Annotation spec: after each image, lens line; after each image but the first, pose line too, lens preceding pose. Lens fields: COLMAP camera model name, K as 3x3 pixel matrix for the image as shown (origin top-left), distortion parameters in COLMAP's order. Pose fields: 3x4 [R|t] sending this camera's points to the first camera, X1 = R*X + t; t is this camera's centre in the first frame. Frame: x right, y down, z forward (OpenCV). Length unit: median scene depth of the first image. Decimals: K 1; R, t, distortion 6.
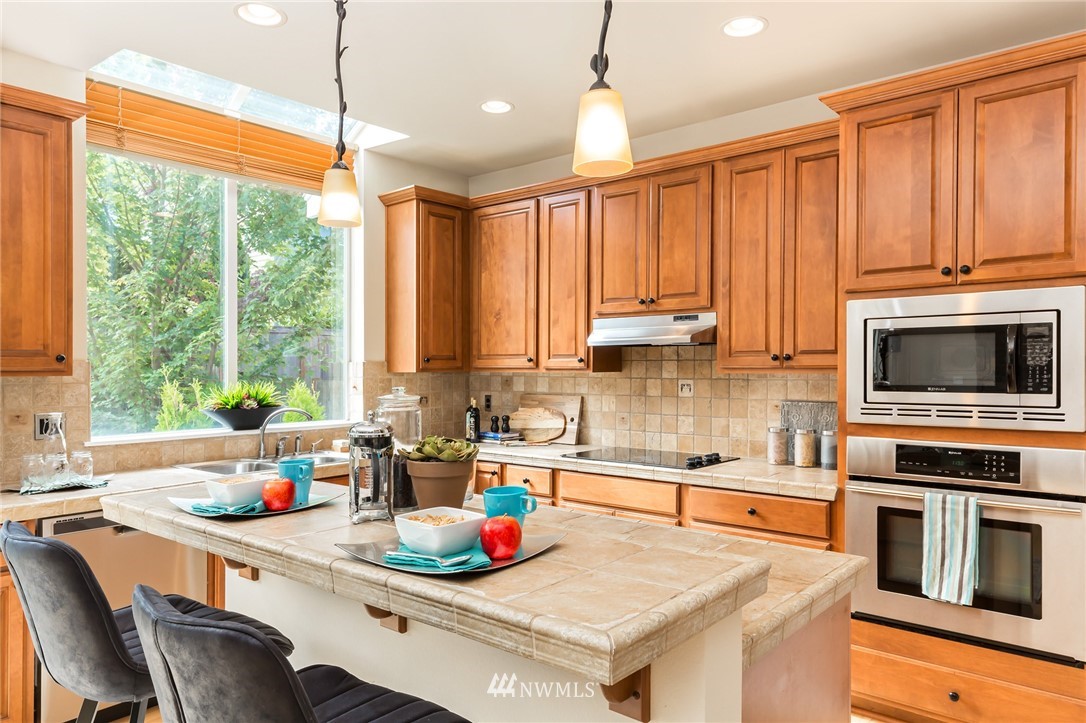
lens RADIAL K [[728.7, 0, 548.3], [0, 728.7, 361.8], [0, 0, 1]] dist [0.021338, -0.001048]
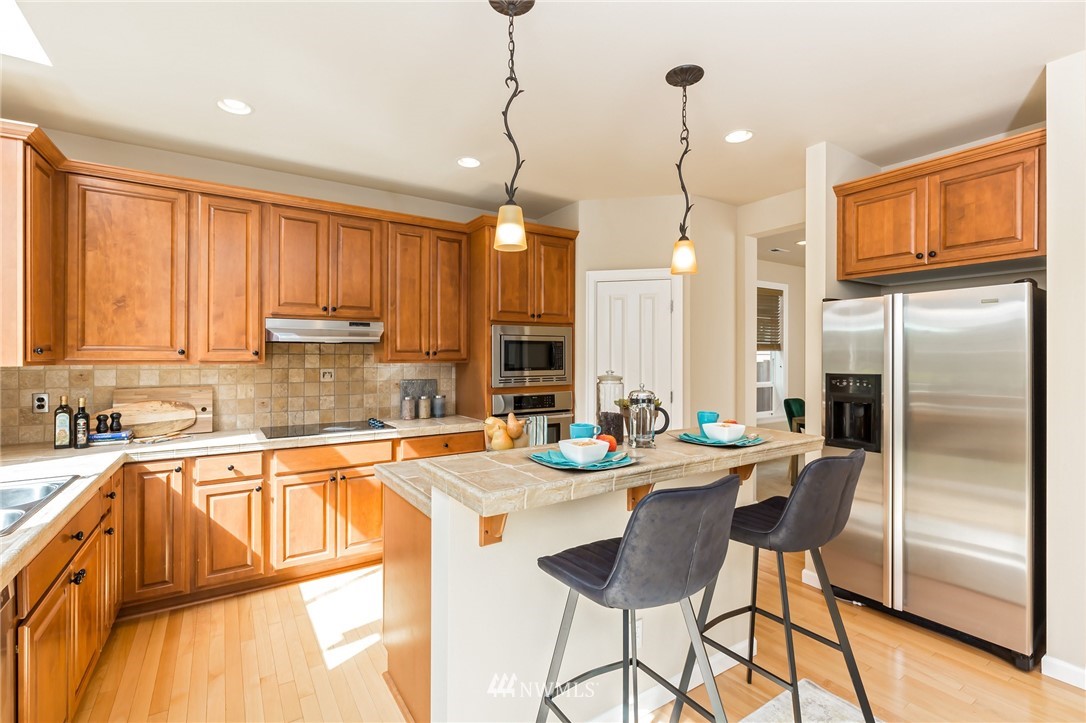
lens RADIAL K [[490.0, 0, 548.1], [0, 490.0, 355.2], [0, 0, 1]] dist [-0.000755, -0.000213]
pose [[0.282104, 0.007395, 0.959355, -0.550986], [-0.006242, 0.999963, -0.005873, 0.002212], [-0.959364, -0.004332, 0.282140, 0.346279]]
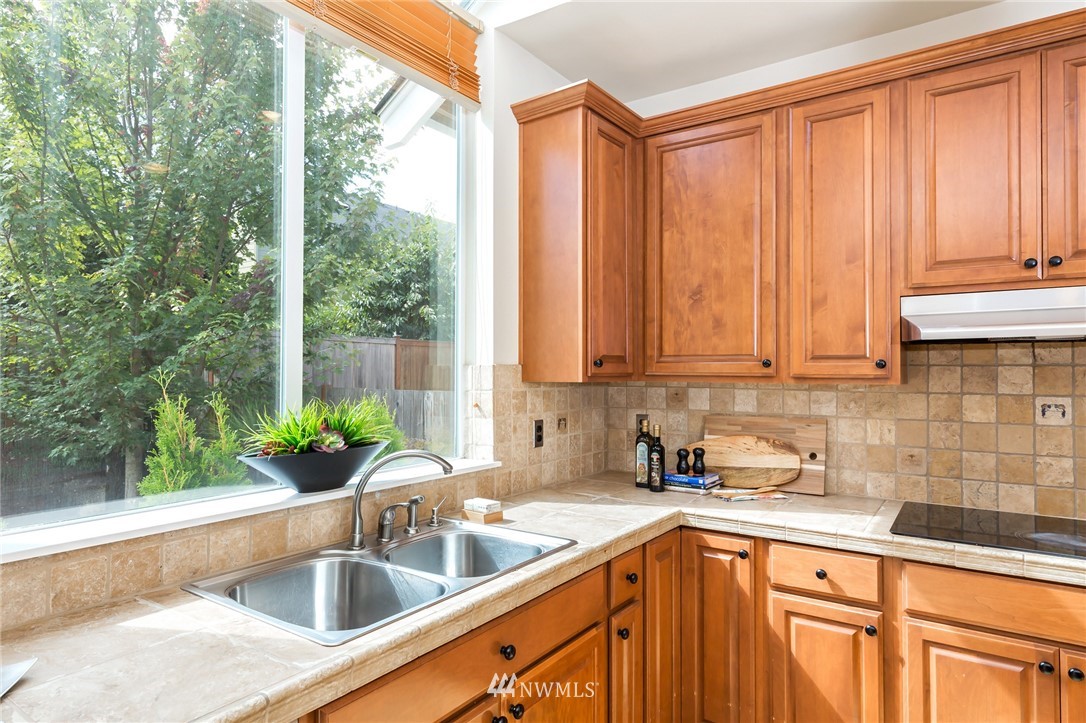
lens RADIAL K [[622.9, 0, 541.7], [0, 622.9, 358.1], [0, 0, 1]] dist [0.005016, -0.000125]
pose [[0.995968, 0.007354, 0.089411, -0.280022], [-0.005863, 0.999840, -0.016929, 0.003105], [-0.089521, 0.016337, 0.995851, 0.503682]]
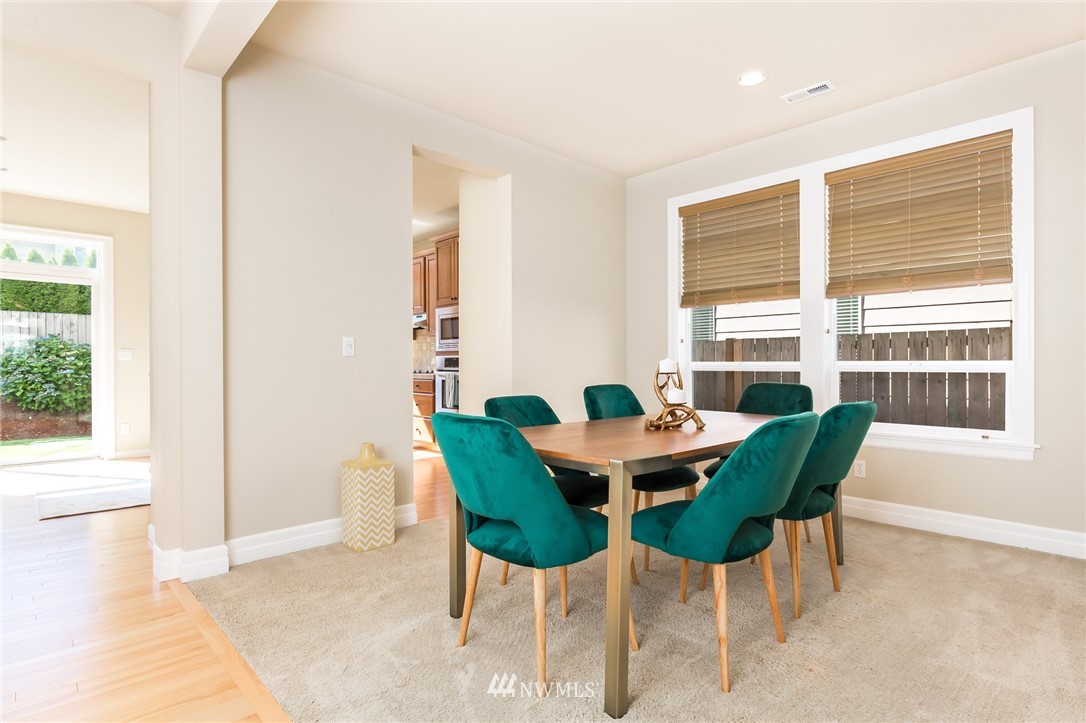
lens RADIAL K [[569.6, 0, 543.0], [0, 569.6, 361.5], [0, 0, 1]] dist [-0.002723, -0.000520]
pose [[0.991829, 0.001832, -0.127562, 0.777545], [-0.001619, 0.999997, 0.001770, 0.082612], [0.127565, -0.001549, 0.991829, -0.812719]]
